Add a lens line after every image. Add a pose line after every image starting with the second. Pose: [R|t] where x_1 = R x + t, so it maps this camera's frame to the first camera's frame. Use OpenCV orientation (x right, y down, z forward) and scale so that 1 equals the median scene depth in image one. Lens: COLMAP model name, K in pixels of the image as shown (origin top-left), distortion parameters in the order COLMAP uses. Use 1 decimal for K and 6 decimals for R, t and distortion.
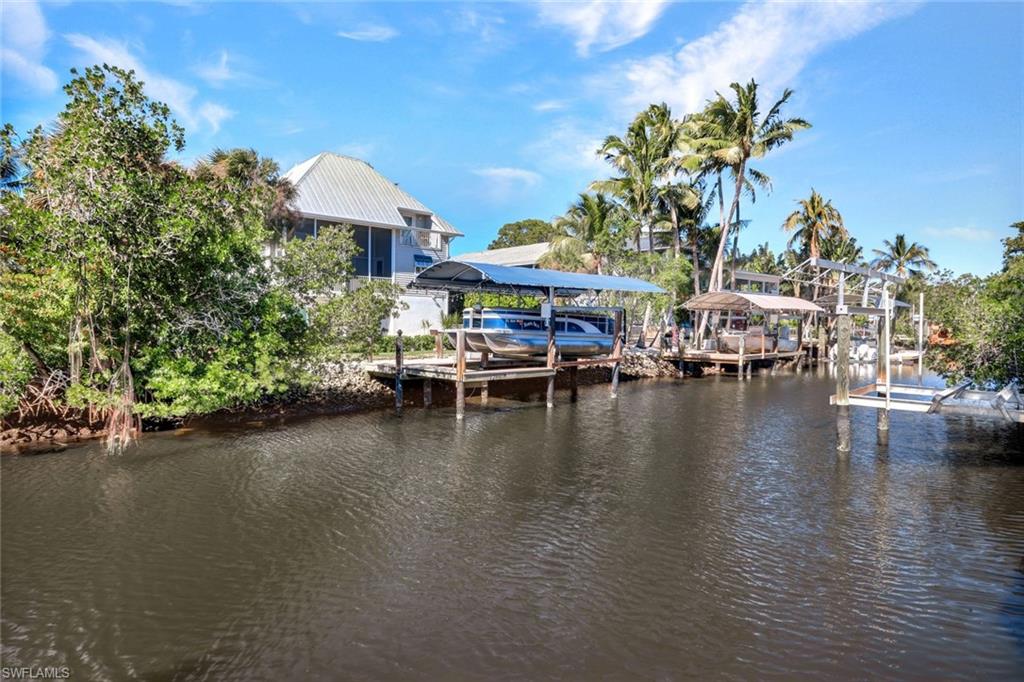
lens RADIAL K [[543.8, 0, 512.0], [0, 543.8, 341.0], [0, 0, 1]] dist [0.001202, 0.000028]
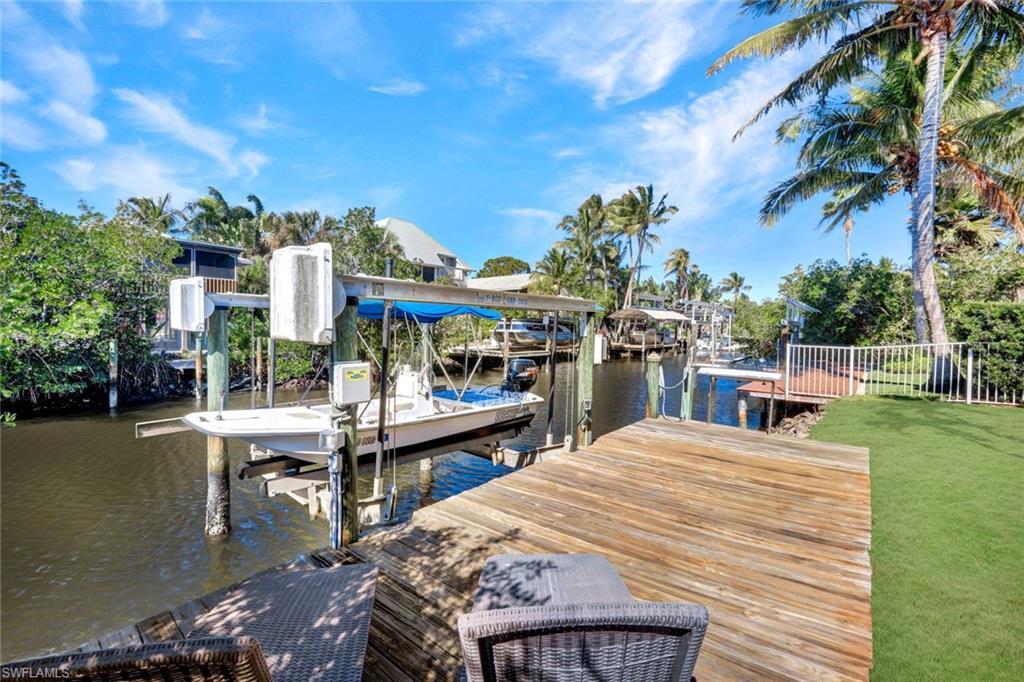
lens RADIAL K [[419.0, 0, 505.7], [0, 419.0, 336.1], [0, 0, 1]] dist [-0.000915, -0.000129]
pose [[0.995293, 0.004084, 0.096824, -0.131104], [-0.003602, 0.999980, -0.005153, 0.004223], [-0.096844, 0.004780, 0.995288, -0.259155]]
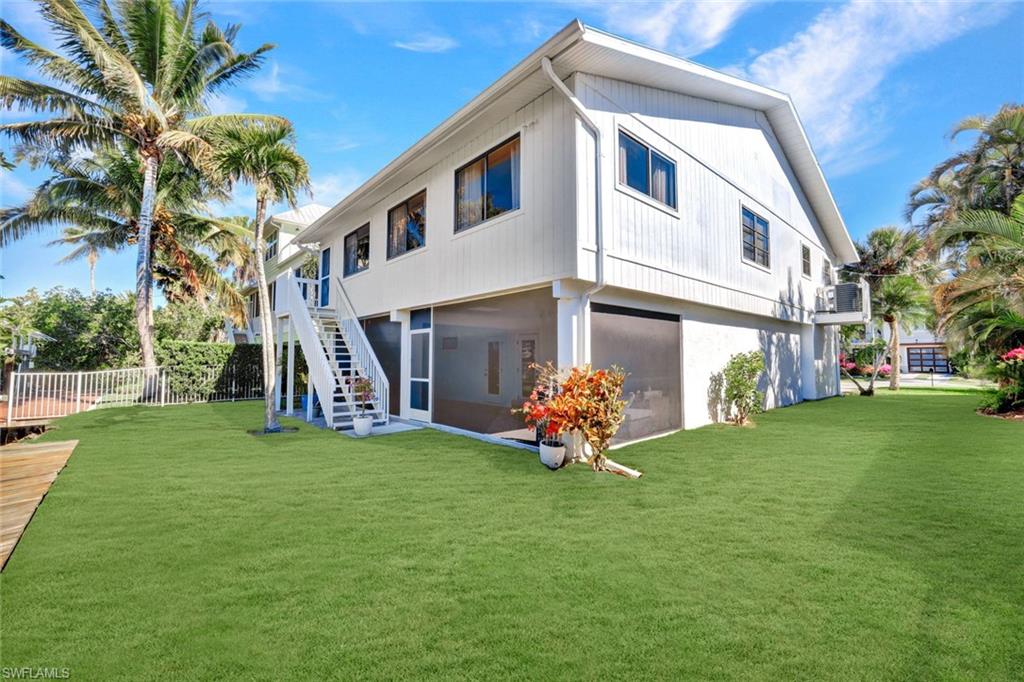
lens RADIAL K [[420.8, 0, 514.1], [0, 420.8, 336.5], [0, 0, 1]] dist [0.000315, -0.000244]
pose [[0.013062, 0.053867, 0.998463, -0.235318], [0.025323, 0.998210, -0.054184, 0.008170], [-0.999594, 0.025992, 0.011674, -0.389409]]
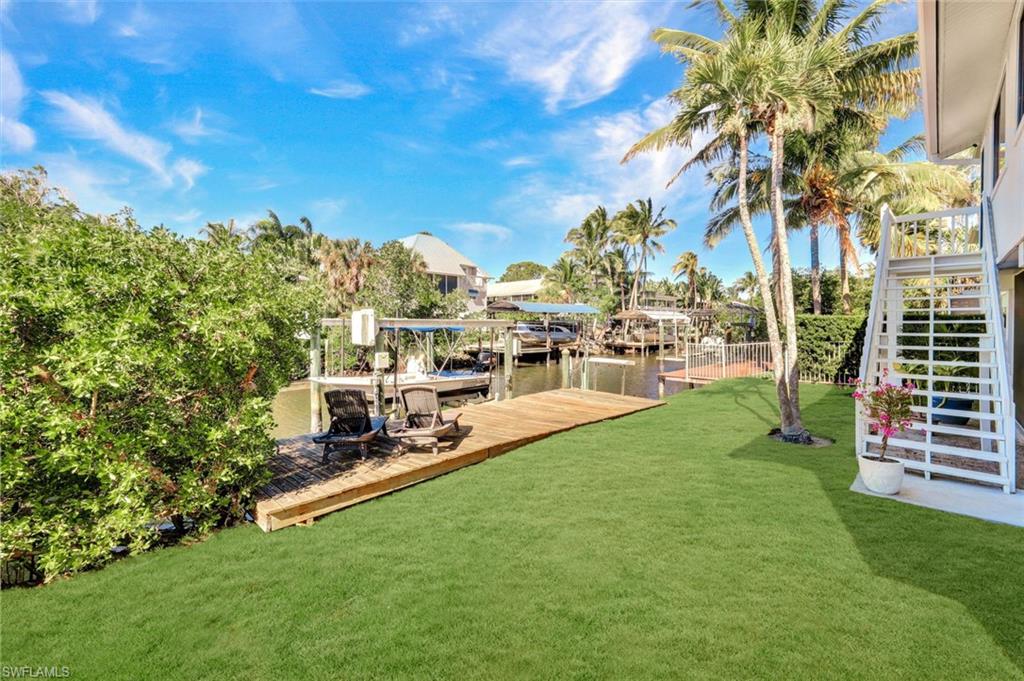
lens RADIAL K [[420.8, 0, 514.1], [0, 420.8, 336.0], [0, 0, 1]] dist [0.000315, -0.000244]
pose [[0.999417, -0.004182, 0.033888, -0.078129], [0.004207, 0.999991, -0.000648, -0.000121], [-0.033885, 0.000790, 0.999425, -0.442057]]
